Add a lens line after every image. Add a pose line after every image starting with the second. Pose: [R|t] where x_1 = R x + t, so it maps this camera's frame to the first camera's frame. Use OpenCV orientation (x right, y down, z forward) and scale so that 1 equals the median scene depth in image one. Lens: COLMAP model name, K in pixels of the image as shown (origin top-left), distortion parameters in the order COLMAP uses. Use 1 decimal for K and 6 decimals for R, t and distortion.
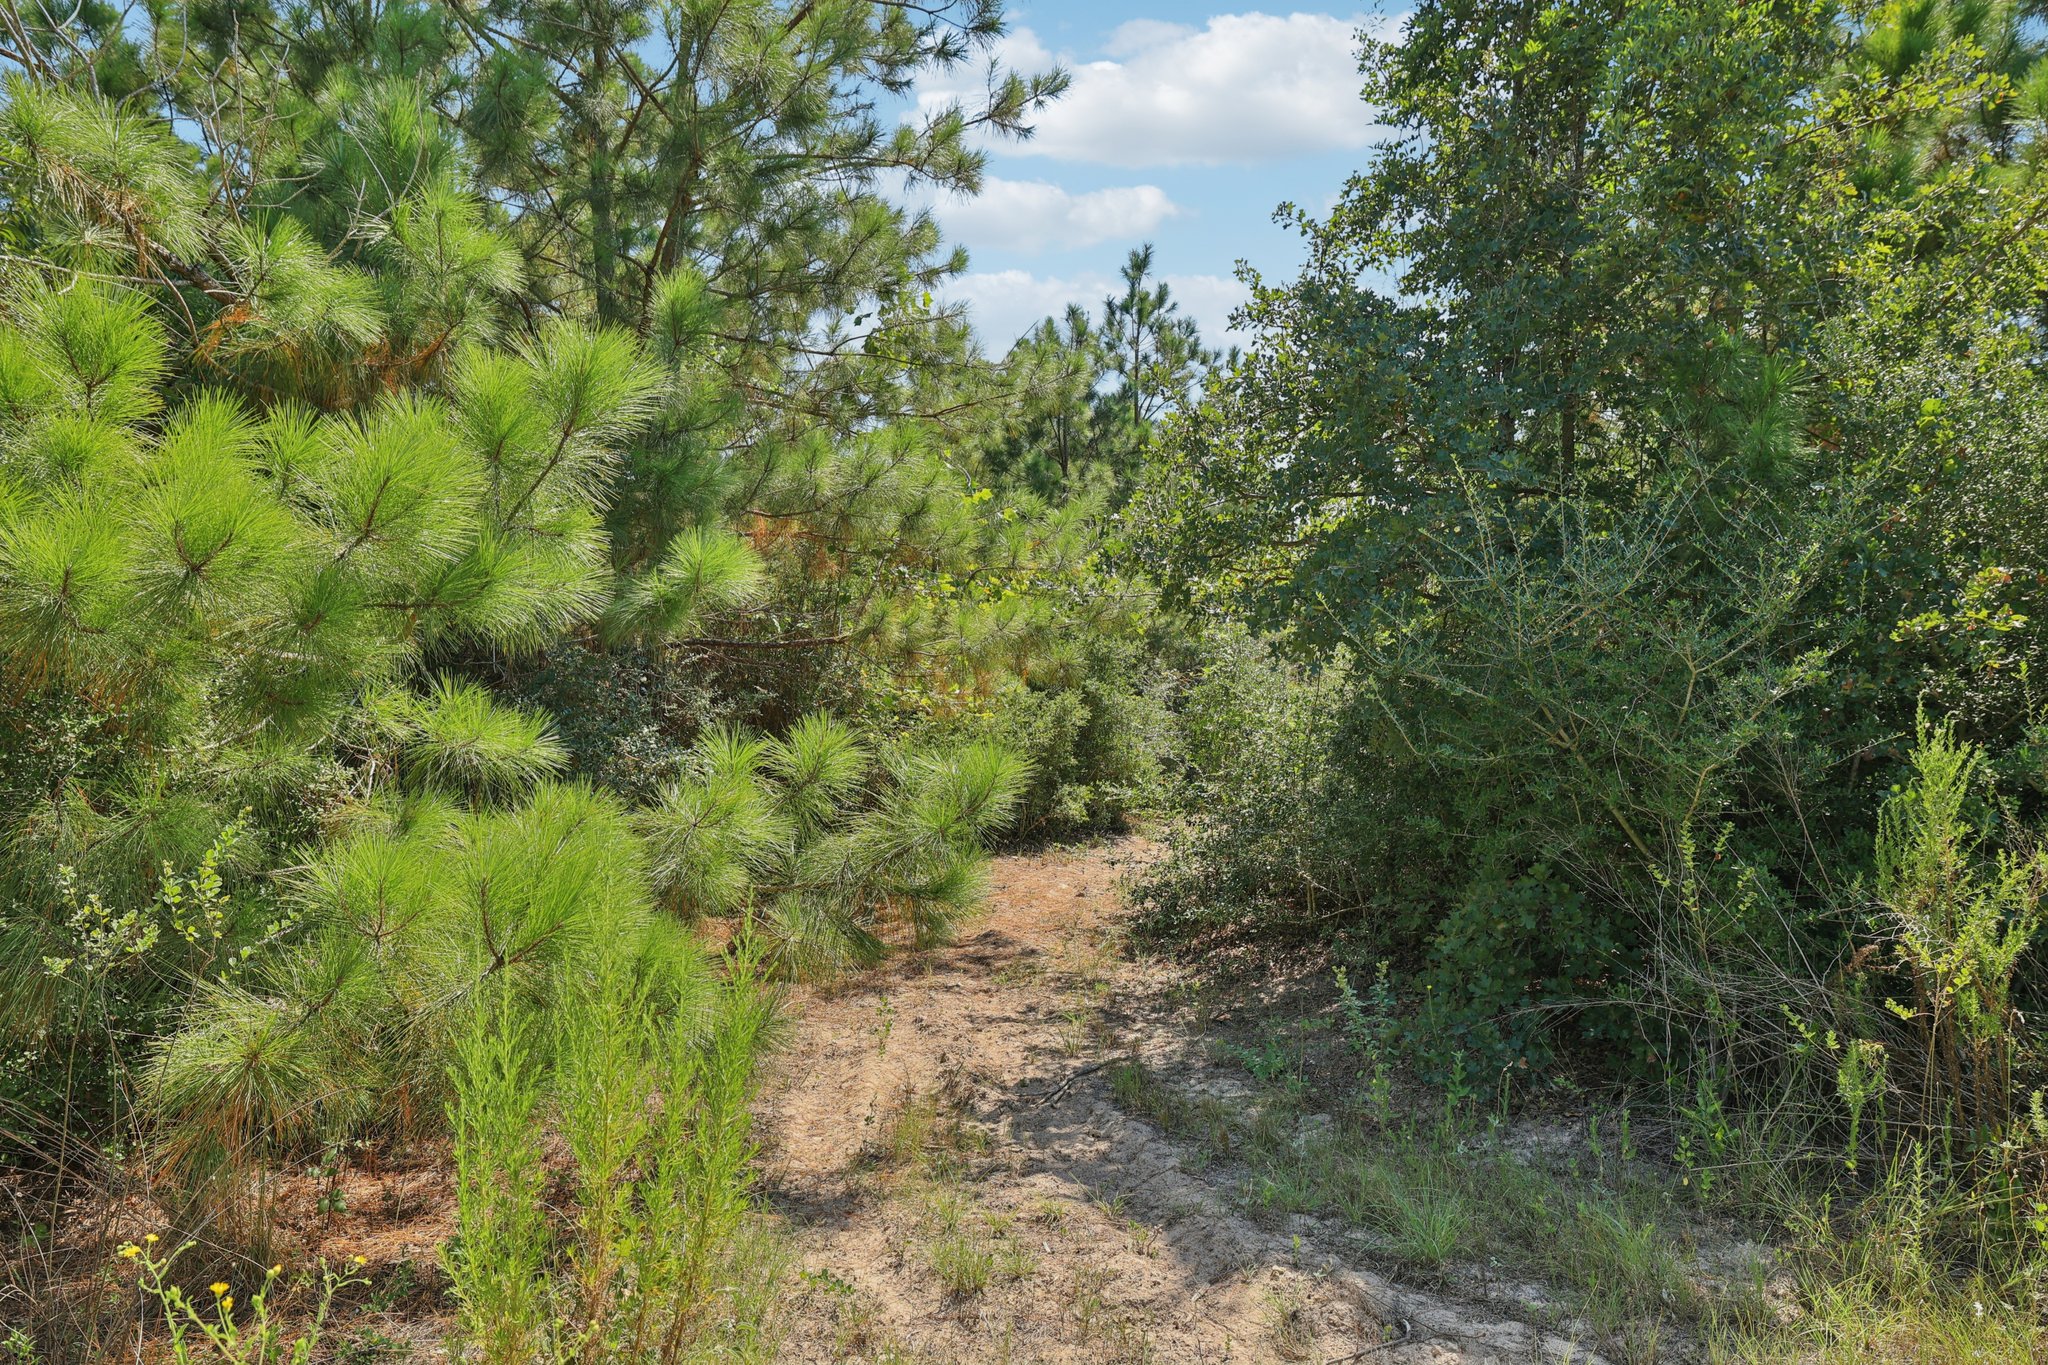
lens RADIAL K [[1300.0, 0, 1024.0], [0, 1300.0, 682.5], [0, 0, 1]] dist [0.000239, -0.000003]
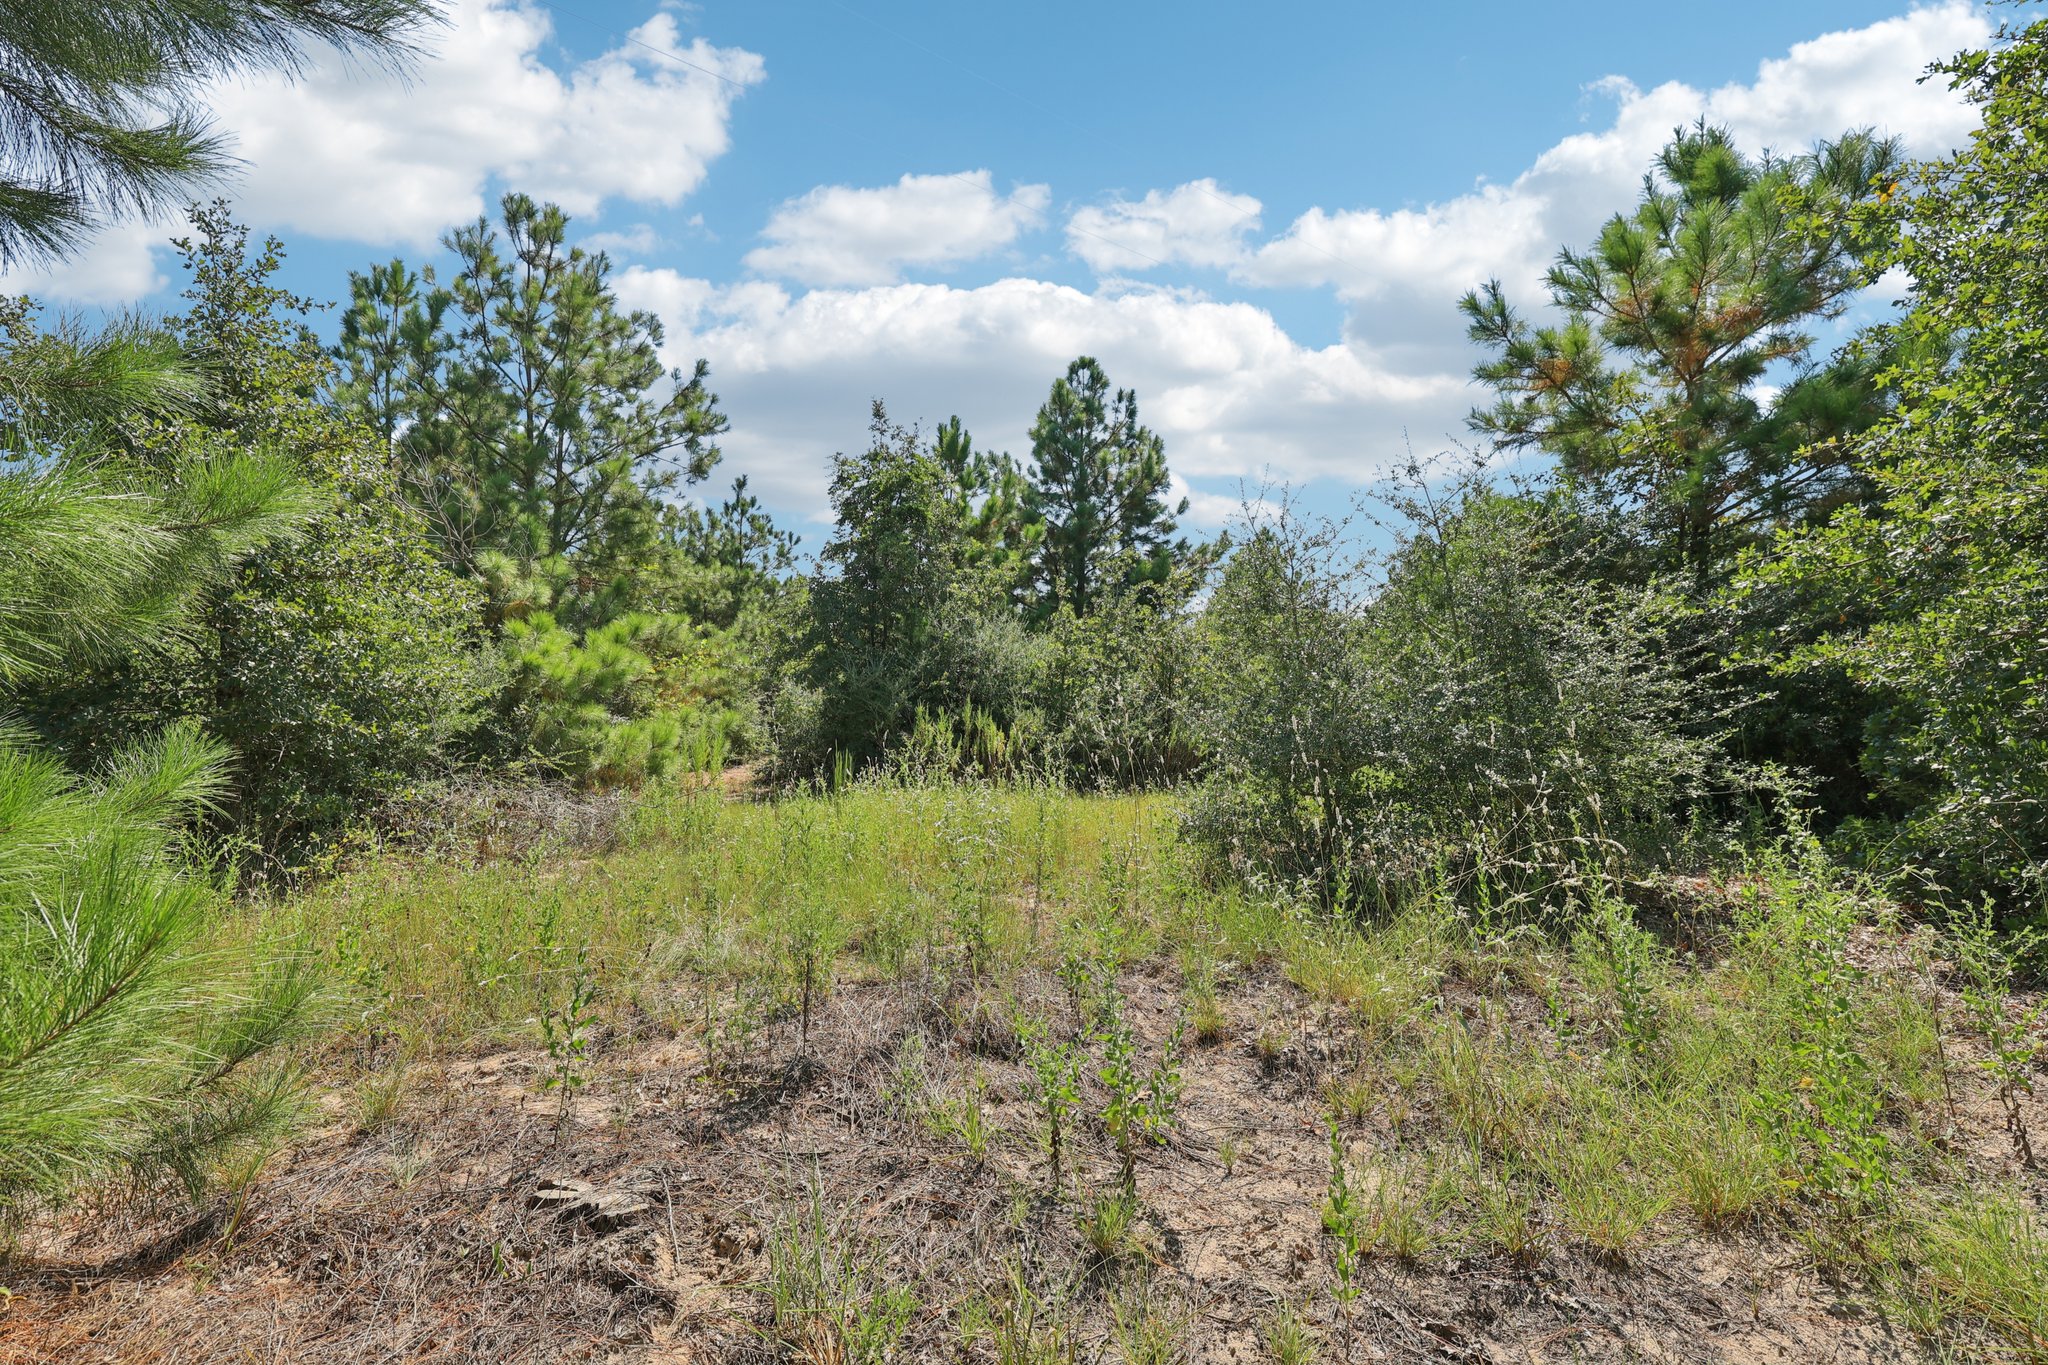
lens RADIAL K [[881.8, 0, 1024.0], [0, 881.8, 682.5], [0, 0, 1]] dist [0.000188, -0.000143]
pose [[0.915599, -0.015552, 0.401793, -0.066570], [0.019585, 0.999791, -0.005931, -0.003842], [-0.401616, 0.013299, 0.915711, -0.435448]]
